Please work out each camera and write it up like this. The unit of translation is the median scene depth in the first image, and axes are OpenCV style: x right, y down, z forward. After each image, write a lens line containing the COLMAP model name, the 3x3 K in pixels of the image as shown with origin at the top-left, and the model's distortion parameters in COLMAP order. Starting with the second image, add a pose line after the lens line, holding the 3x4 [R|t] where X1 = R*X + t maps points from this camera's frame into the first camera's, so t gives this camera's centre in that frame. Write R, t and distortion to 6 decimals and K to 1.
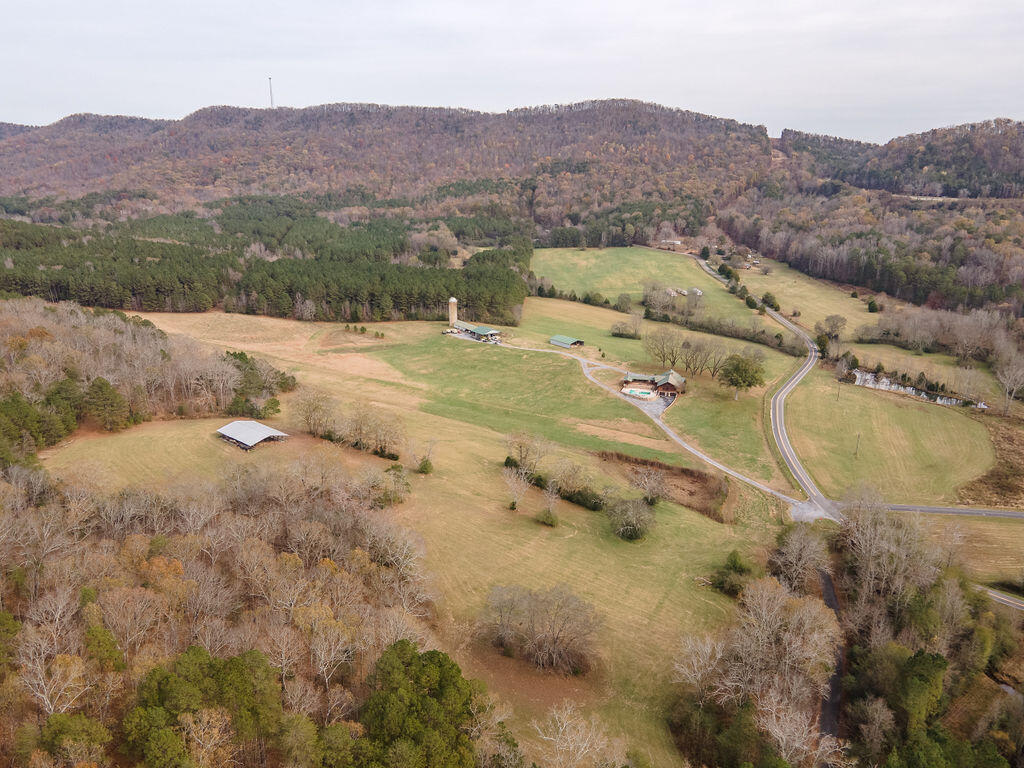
lens RADIAL K [[765.7, 0, 512.1], [0, 765.7, 386.1], [0, 0, 1]] dist [0.050959, 0.014110]
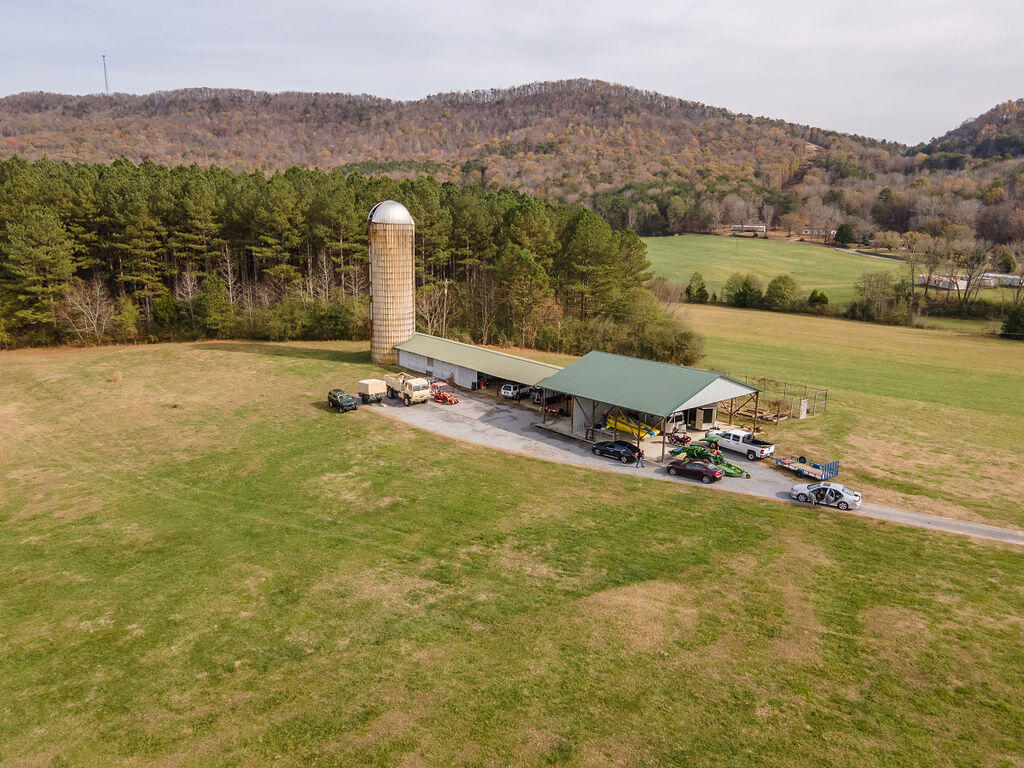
lens RADIAL K [[765.7, 0, 507.9], [0, 765.7, 385.3], [0, 0, 1]] dist [0.050959, 0.014110]
pose [[0.992638, -0.012757, 0.120444, -0.031839], [0.021373, 0.997281, -0.070518, -0.026207], [-0.119217, 0.072573, 0.990212, 0.360218]]
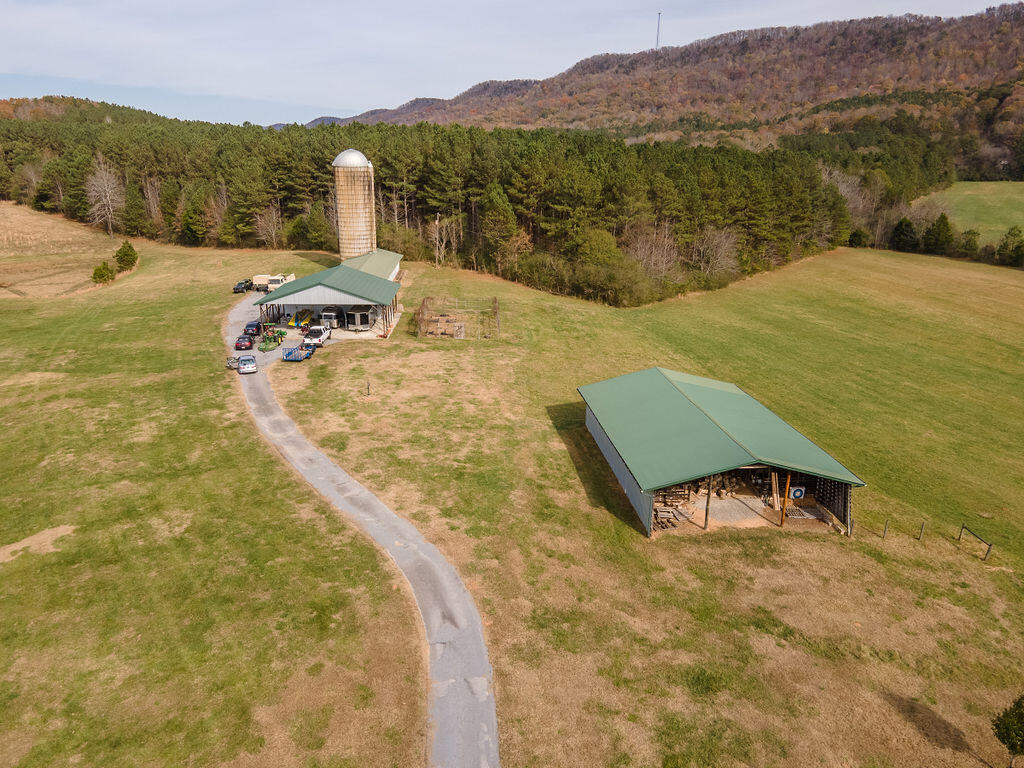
lens RADIAL K [[765.7, 0, 508.2], [0, 765.7, 386.9], [0, 0, 1]] dist [0.050959, 0.014110]
pose [[0.851588, 0.155985, -0.500467, 0.041353], [-0.154660, 0.986967, 0.044450, -0.026705], [0.500878, 0.039549, 0.864614, 0.358783]]
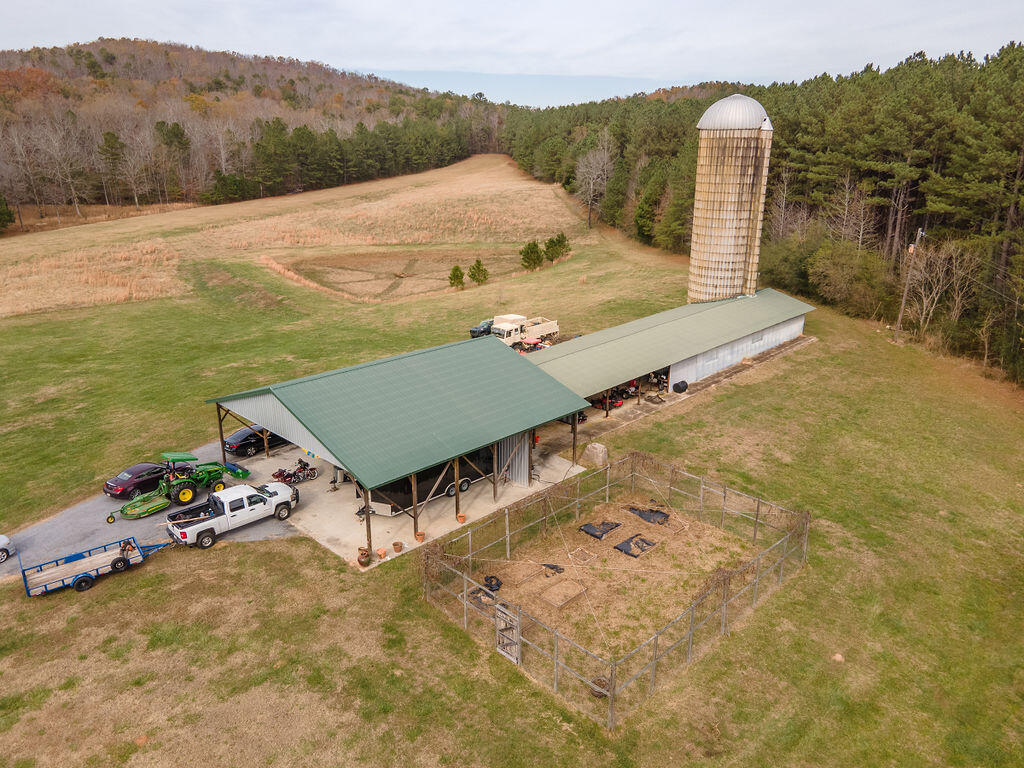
lens RADIAL K [[765.7, 0, 509.3], [0, 765.7, 381.8], [0, 0, 1]] dist [0.050959, 0.014110]
pose [[0.204803, 0.298050, -0.932321, 0.018649], [-0.282398, 0.929999, 0.235274, -0.040228], [0.937180, 0.215101, 0.274635, 0.411880]]
